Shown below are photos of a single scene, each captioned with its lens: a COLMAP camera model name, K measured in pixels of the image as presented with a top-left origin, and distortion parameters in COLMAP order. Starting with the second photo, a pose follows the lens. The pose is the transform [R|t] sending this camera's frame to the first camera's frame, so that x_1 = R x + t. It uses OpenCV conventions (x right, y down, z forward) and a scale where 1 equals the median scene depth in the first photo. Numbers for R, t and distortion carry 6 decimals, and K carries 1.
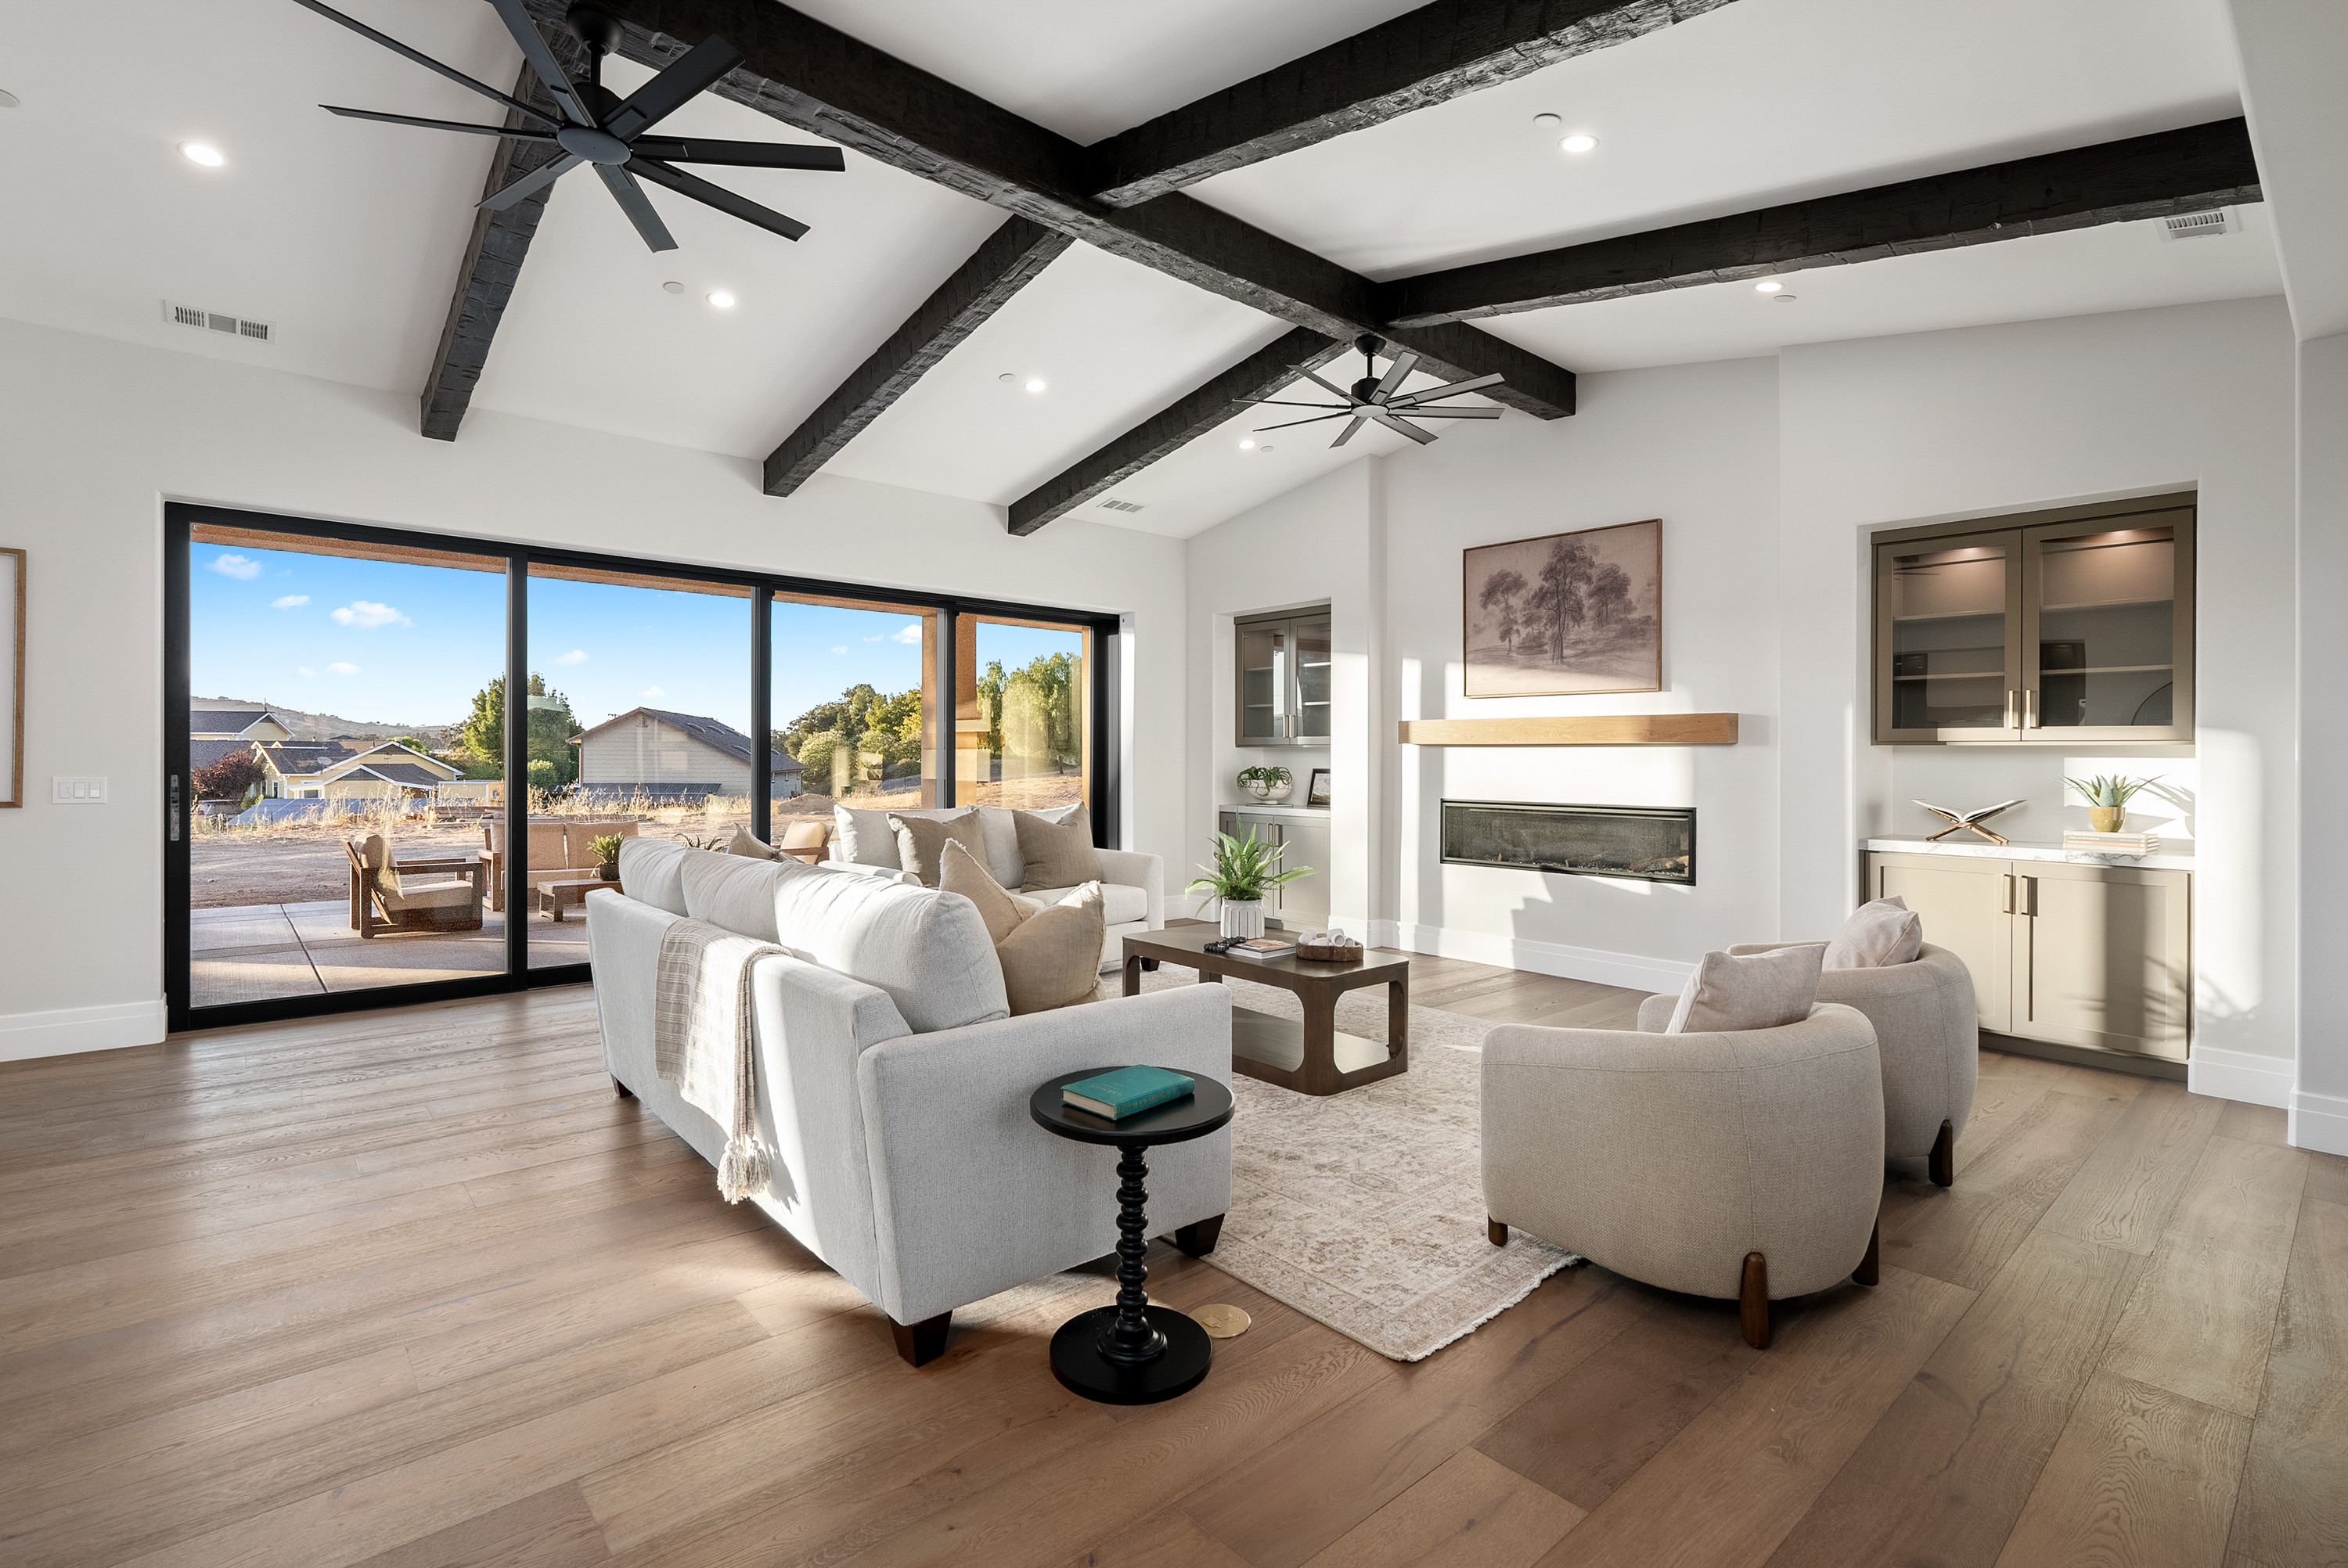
lens RADIAL K [[1066.3, 0, 1167.0], [0, 1066.3, 769.8], [0, 0, 1]] dist [-0.010196, 0.003366]
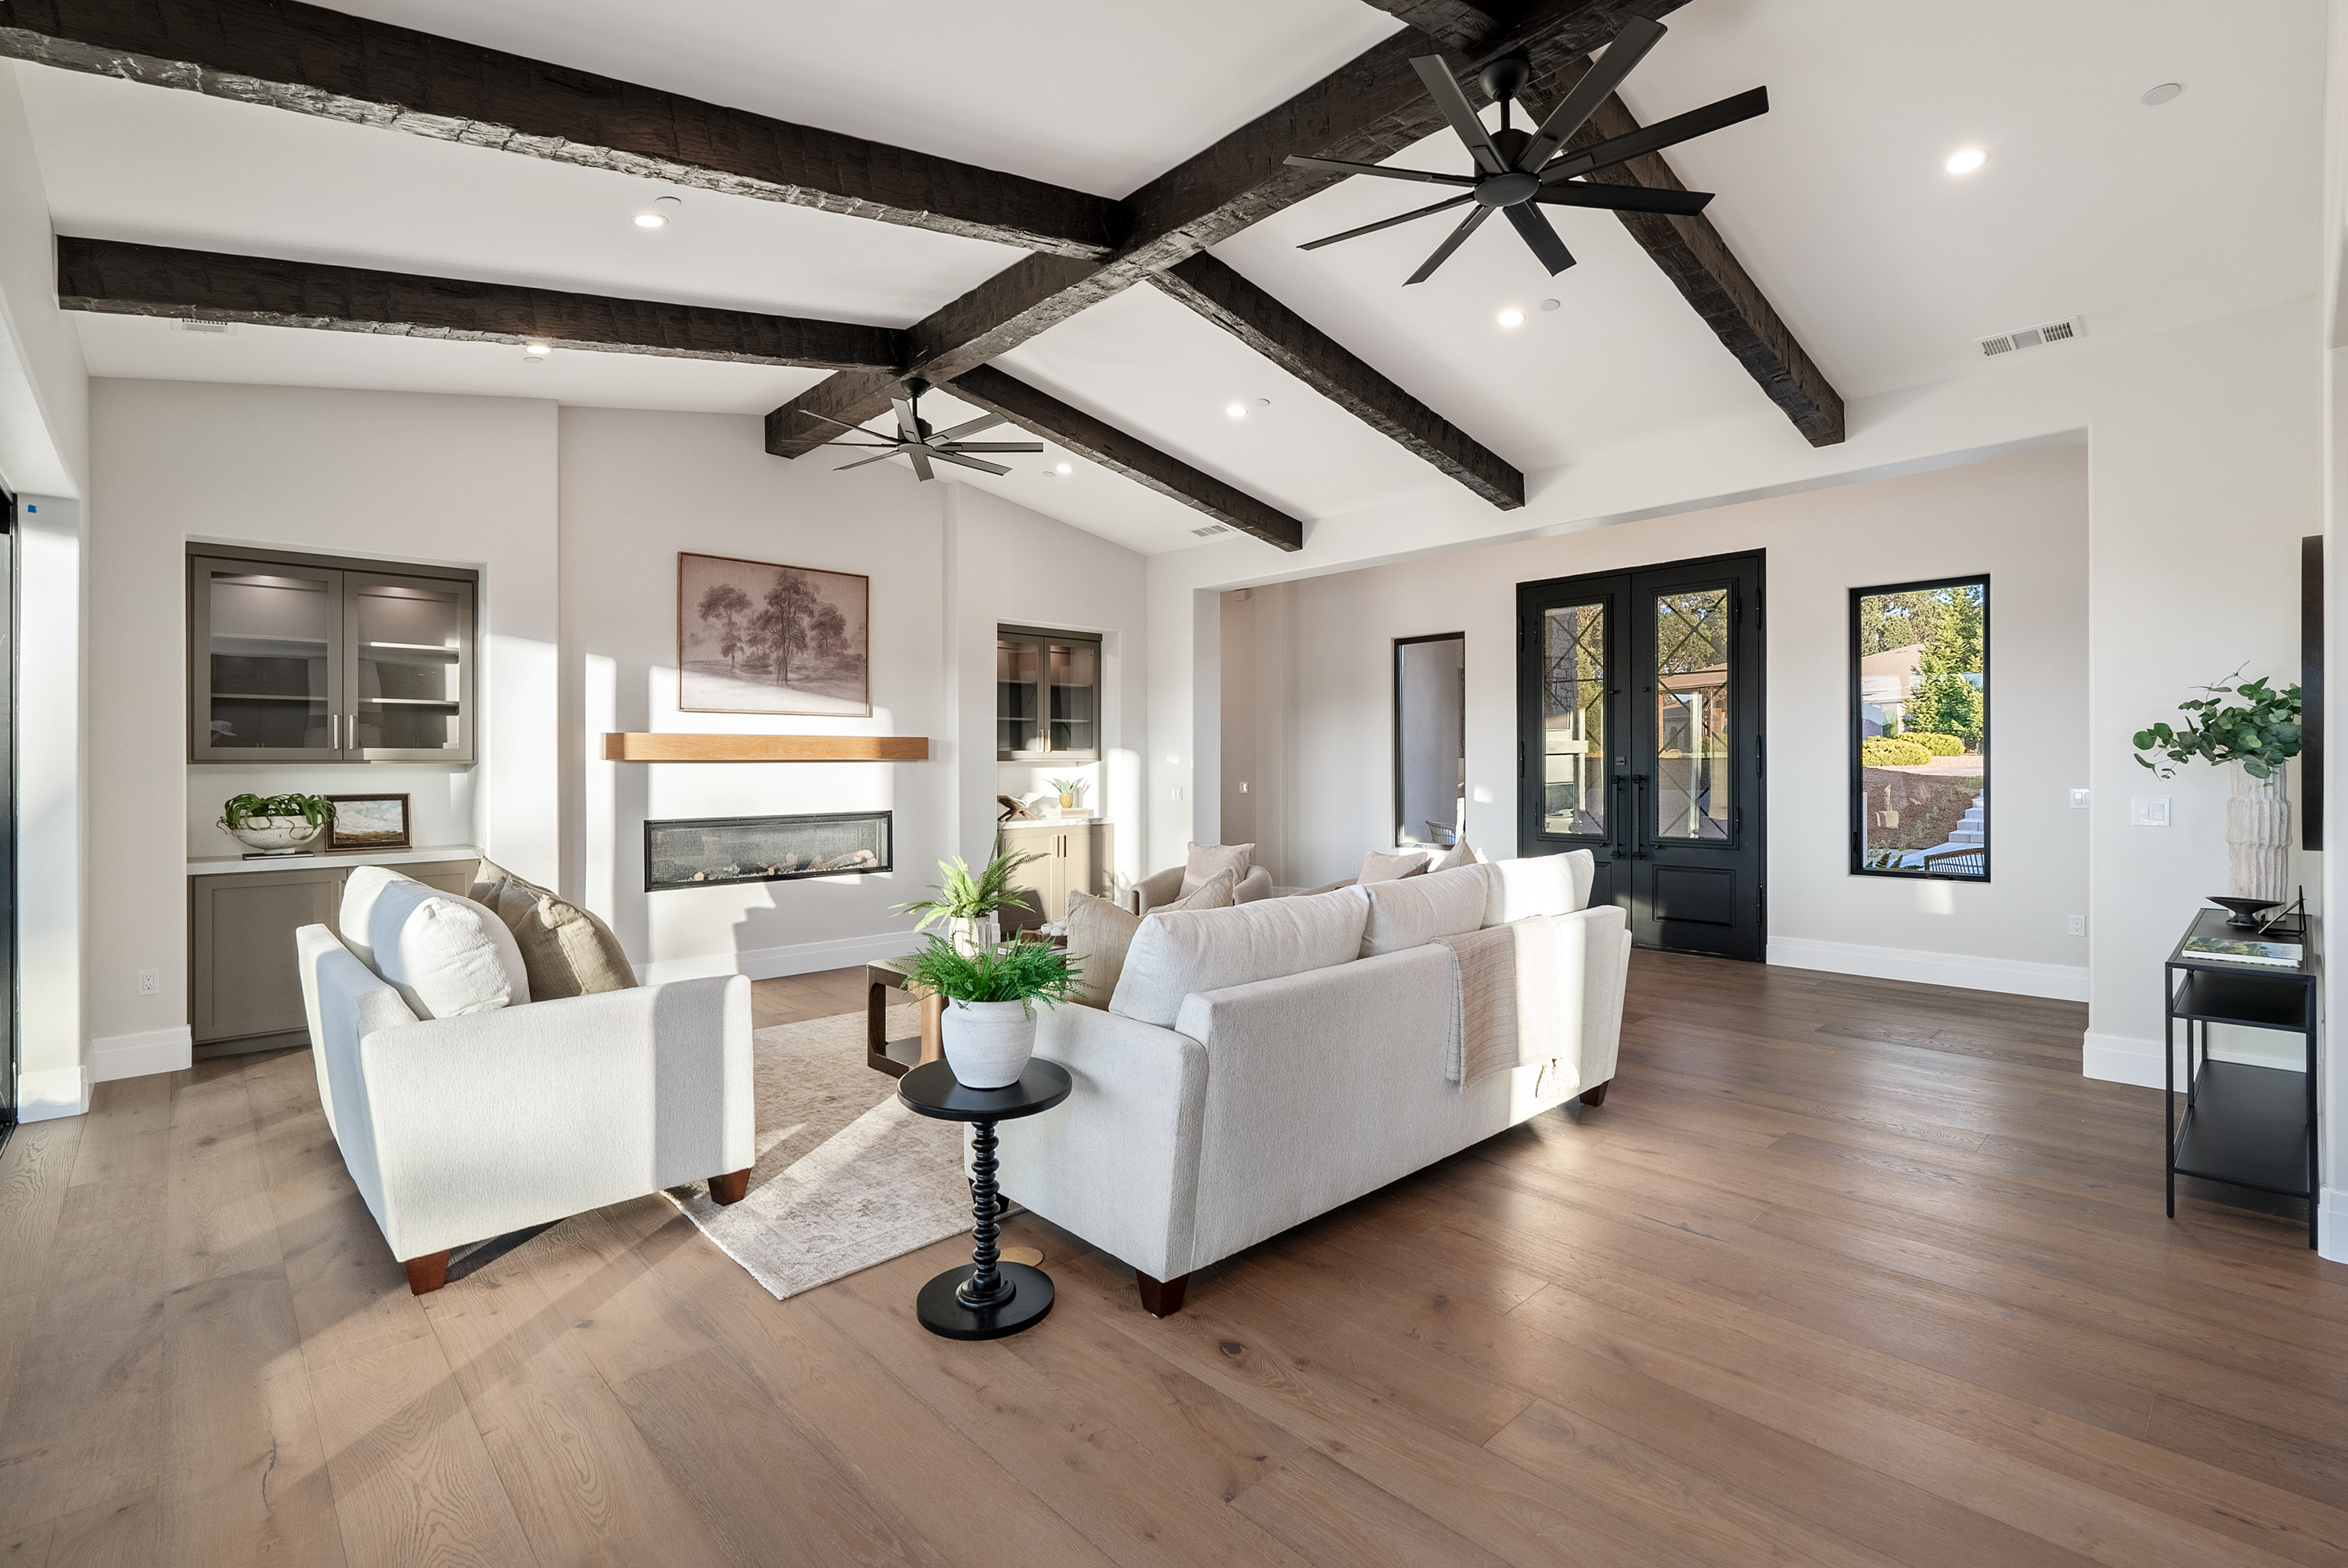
lens RADIAL K [[1066.3, 0, 1127.9], [0, 1066.3, 748.4], [0, 0, 1]] dist [-0.010196, 0.003366]
pose [[-0.029545, -0.000679, 0.999563, -0.711309], [0.011668, 0.999931, 0.001024, -0.032076], [-0.999495, 0.011693, -0.029535, 0.674651]]
